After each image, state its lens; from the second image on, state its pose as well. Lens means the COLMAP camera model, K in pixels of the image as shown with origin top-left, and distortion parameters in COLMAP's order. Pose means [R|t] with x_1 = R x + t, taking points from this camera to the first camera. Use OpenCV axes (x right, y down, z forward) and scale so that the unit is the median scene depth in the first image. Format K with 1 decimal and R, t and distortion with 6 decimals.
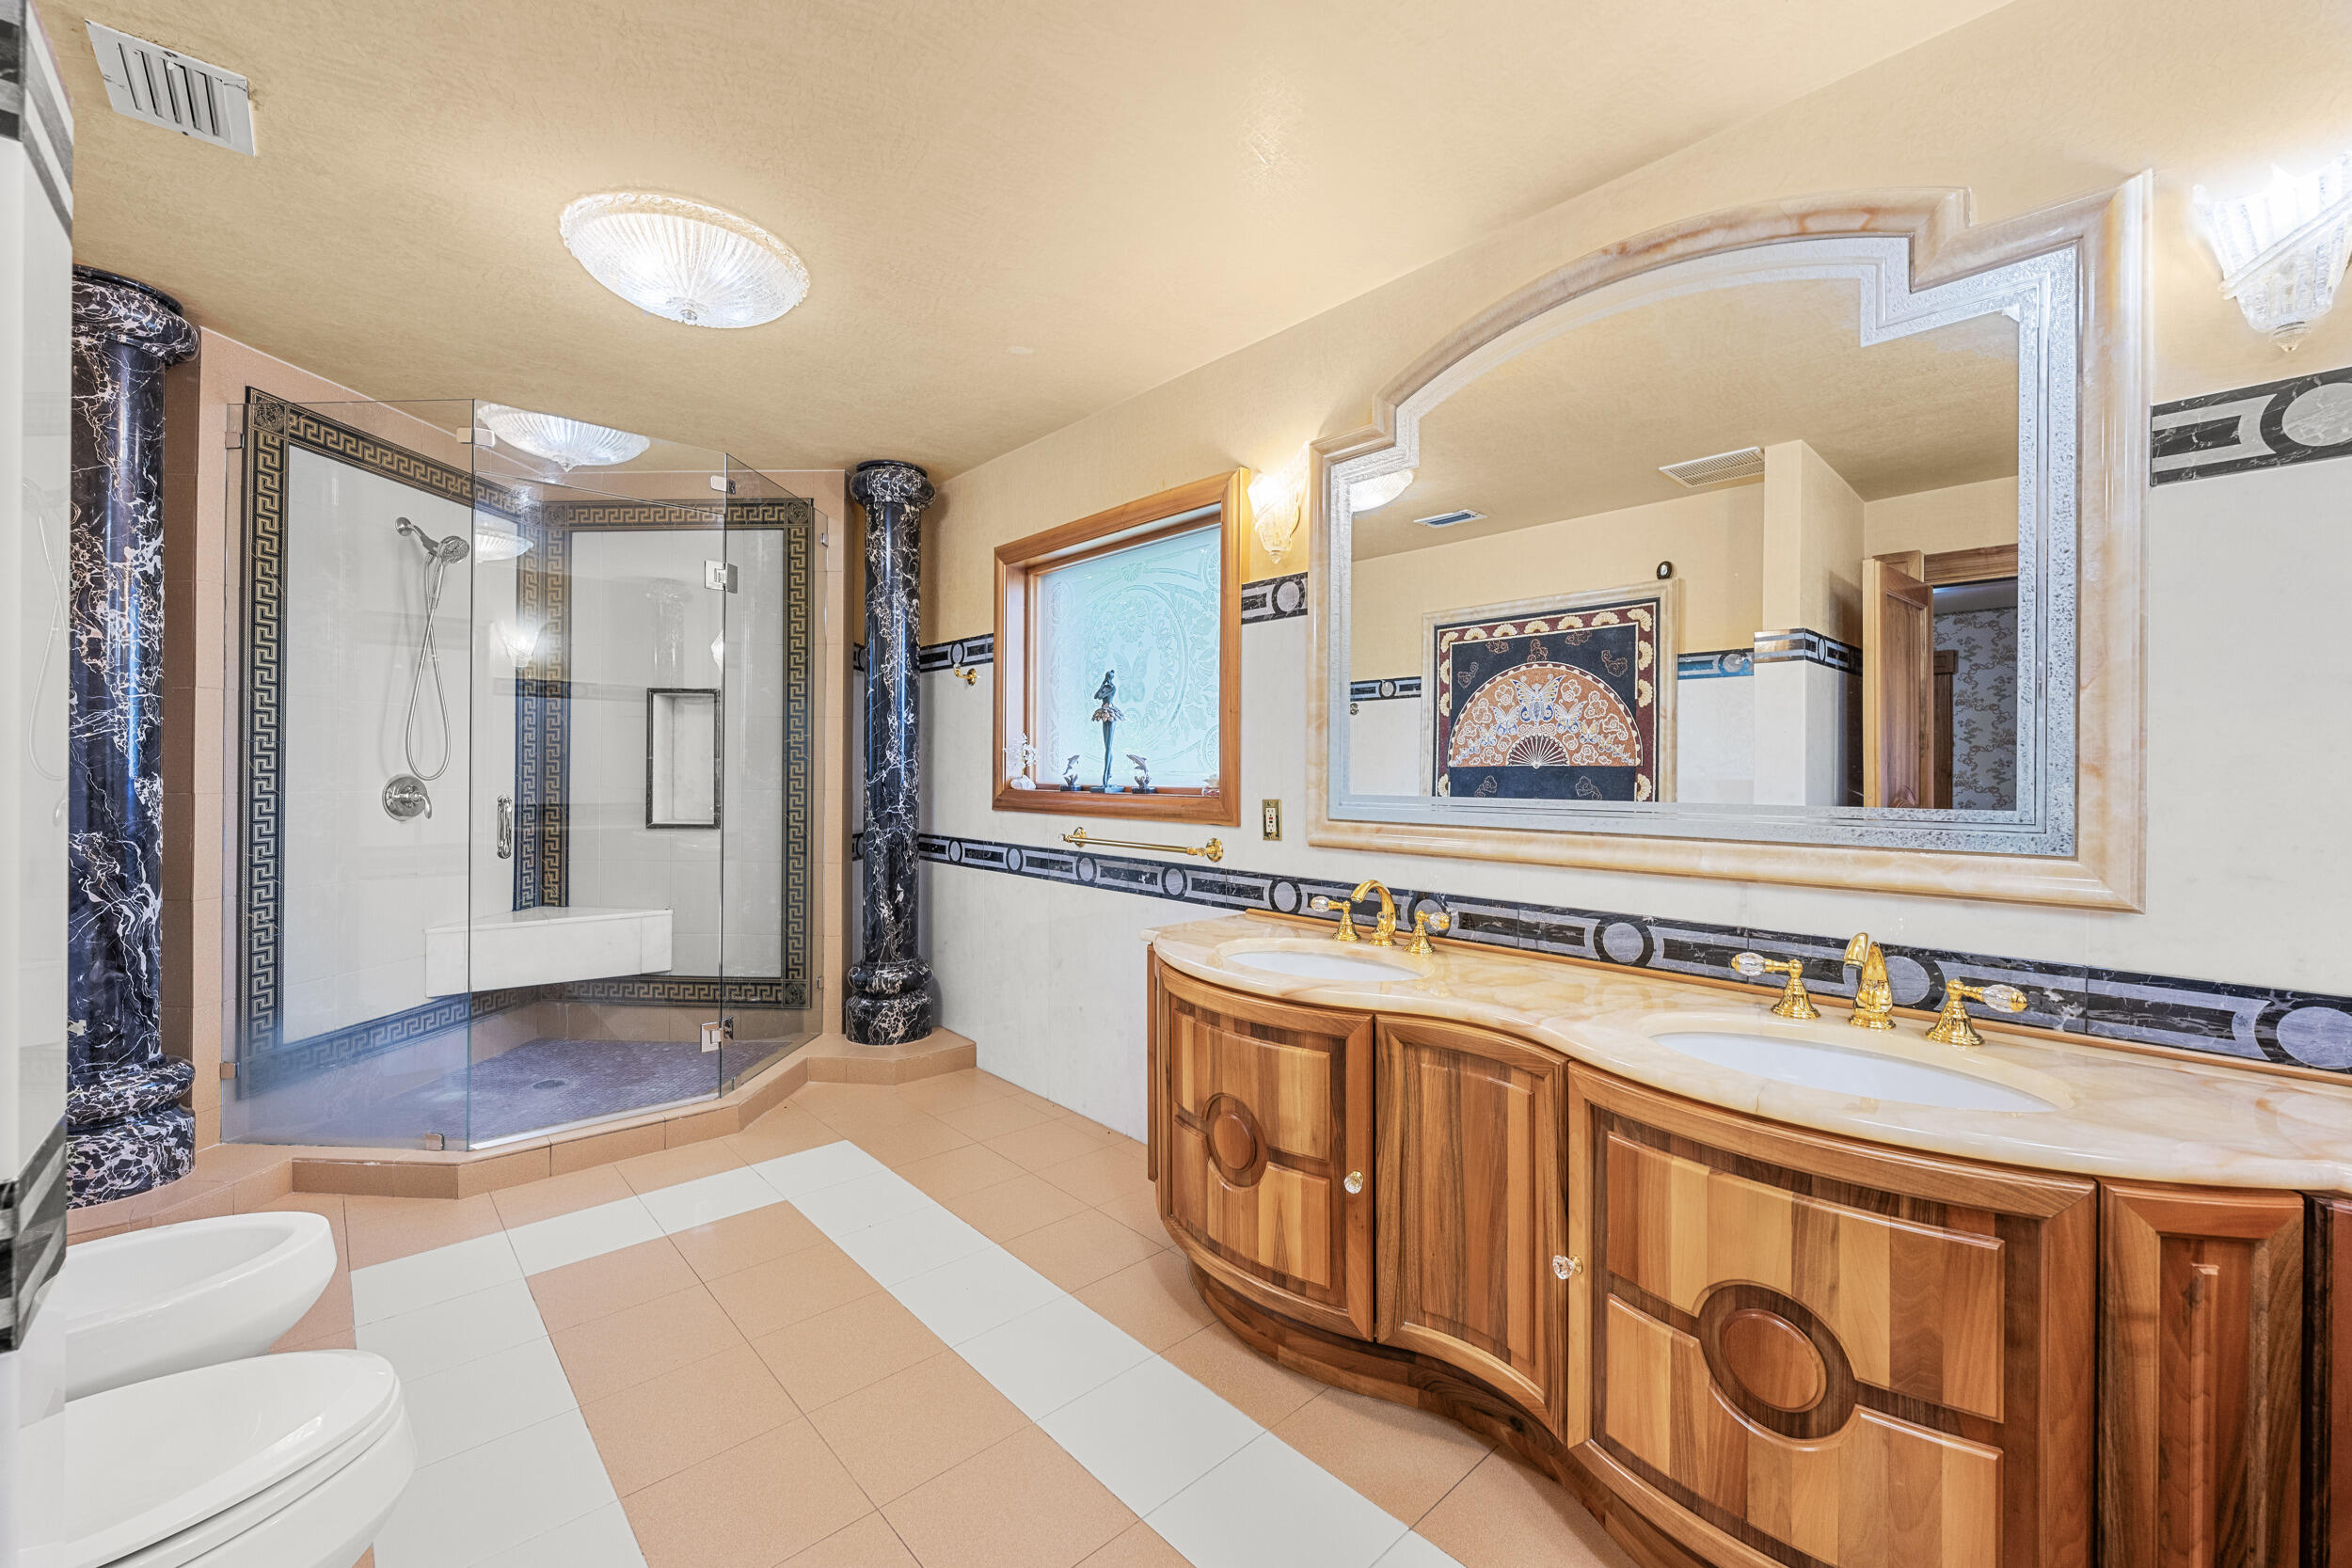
lens RADIAL K [[937.7, 0, 1181.5], [0, 937.7, 762.5], [0, 0, 1]] dist [-0.000153, -0.000004]
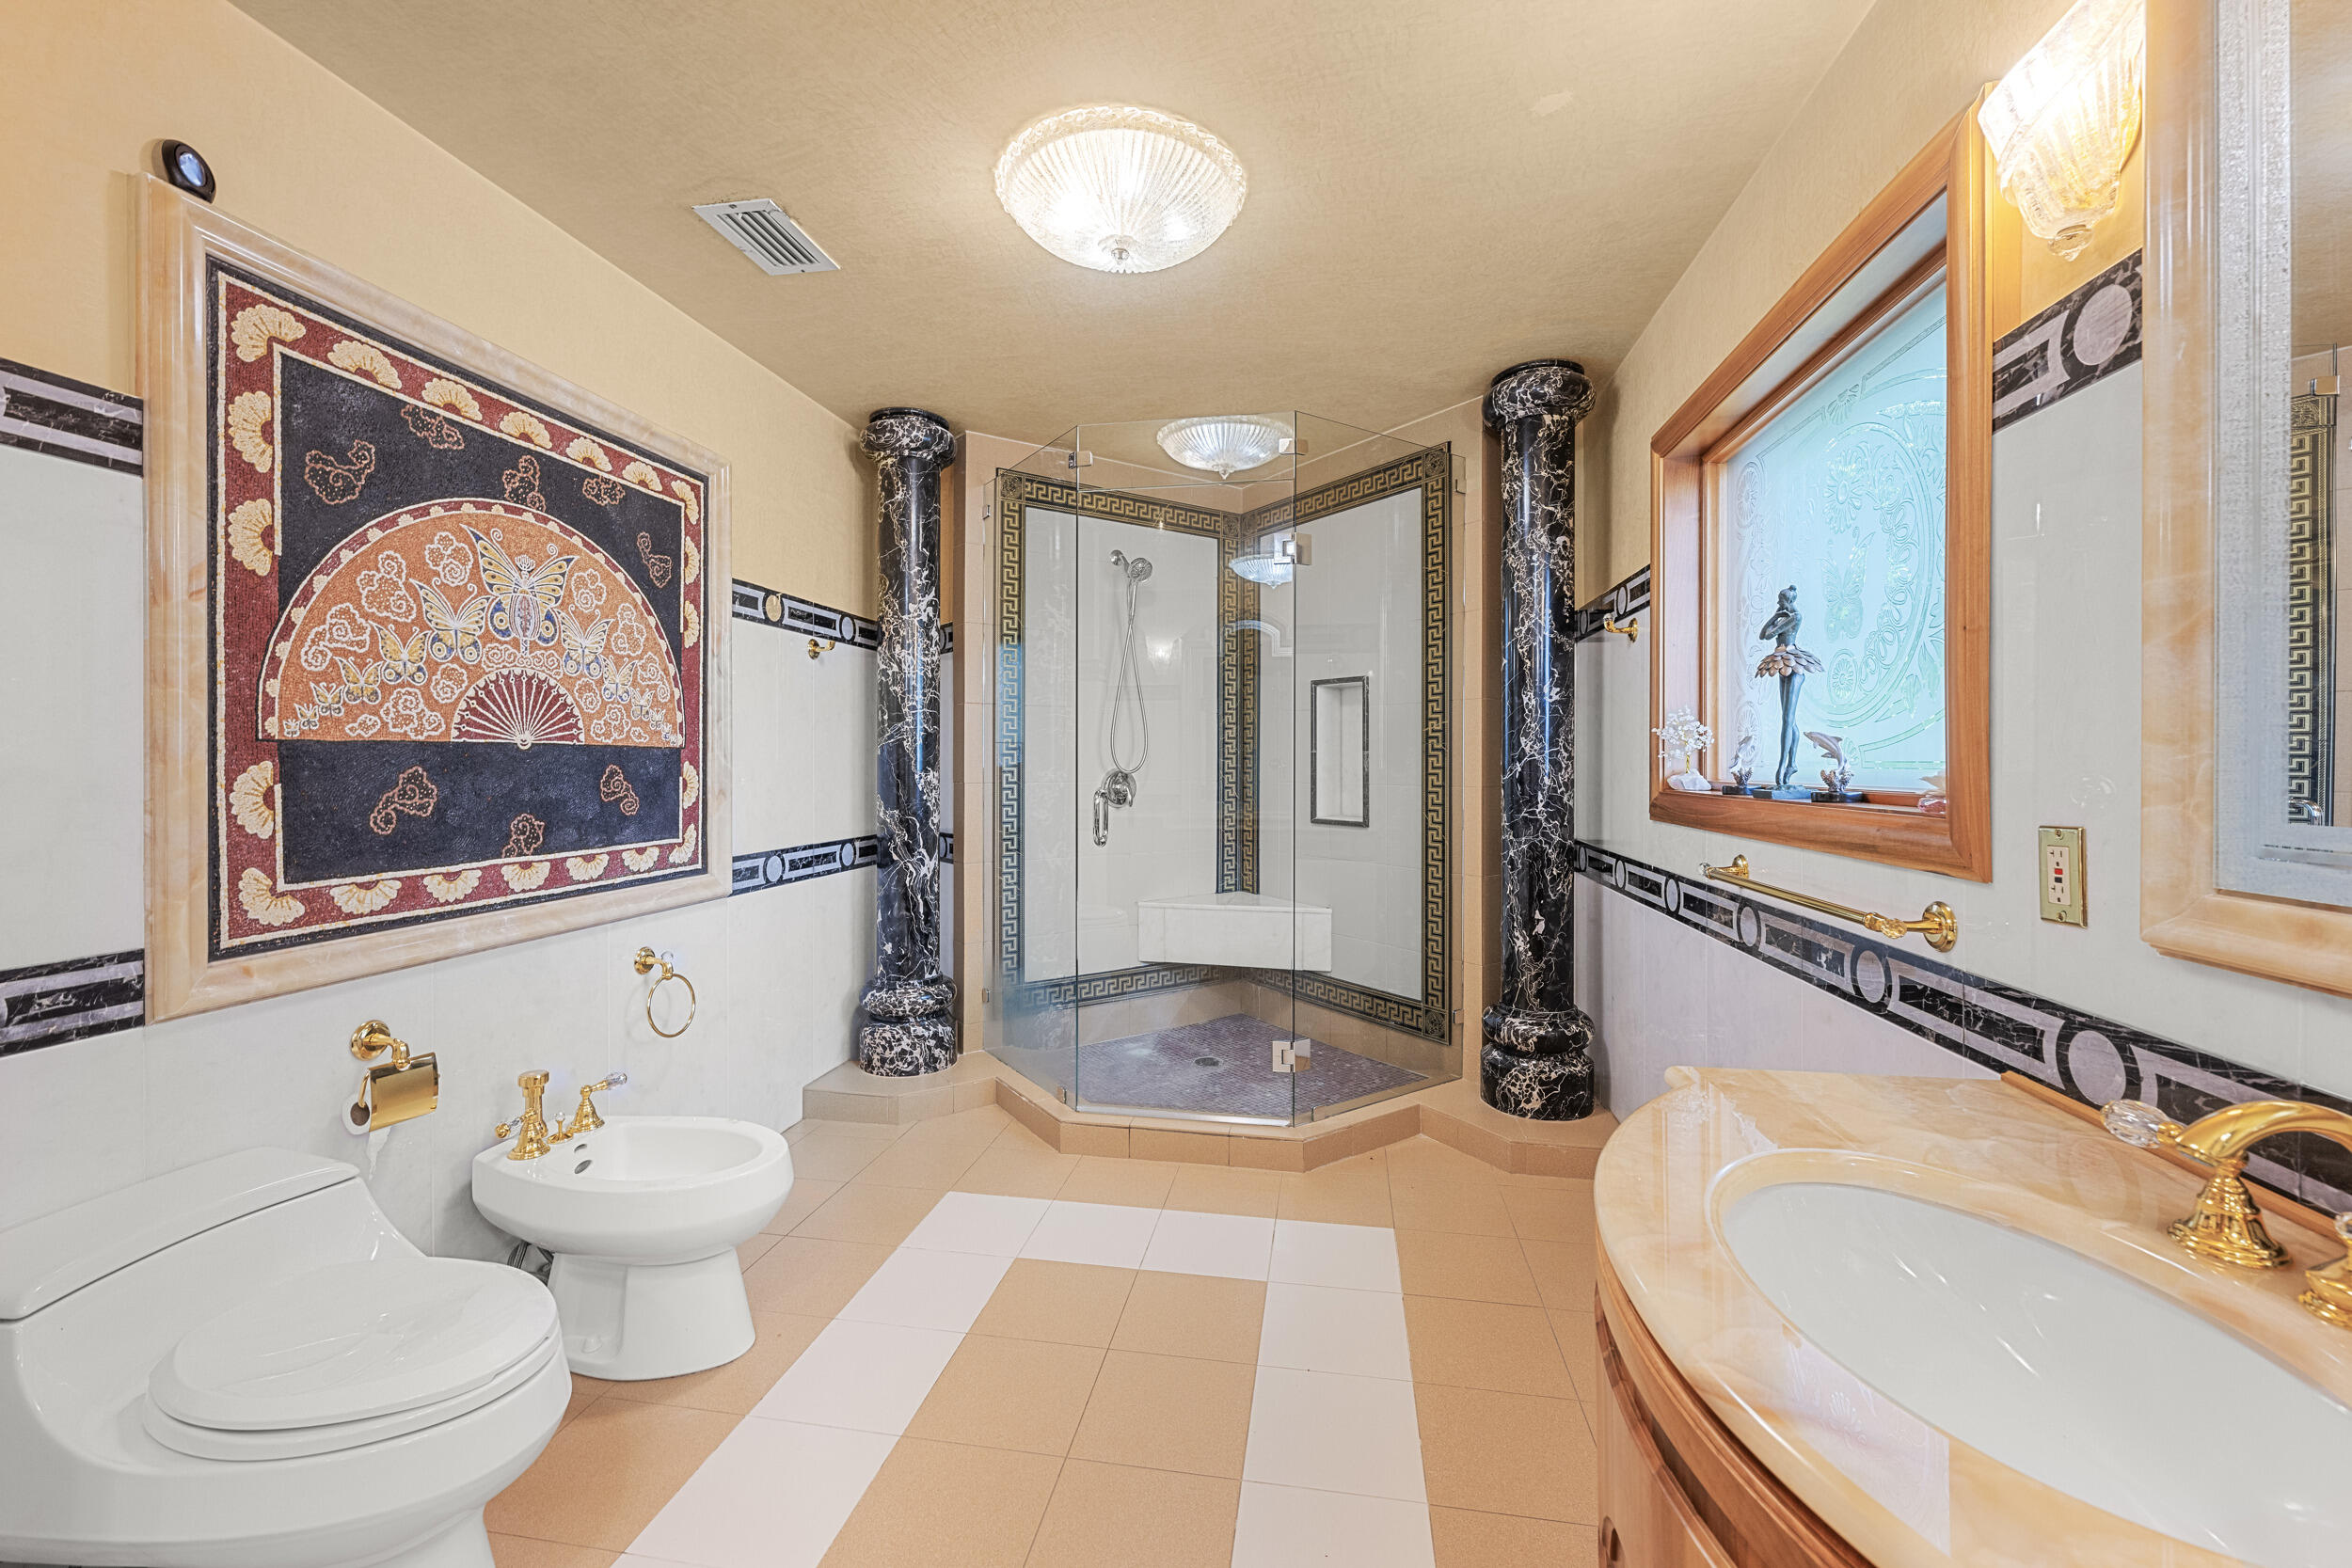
lens RADIAL K [[937.7, 0, 1181.5], [0, 937.7, 762.5], [0, 0, 1]] dist [-0.000153, -0.000004]
pose [[0.608582, -0.005942, -0.793469, 0.159589], [0.011092, 0.999938, 0.001019, 0.005083], [0.793413, -0.009421, 0.608610, 0.364634]]
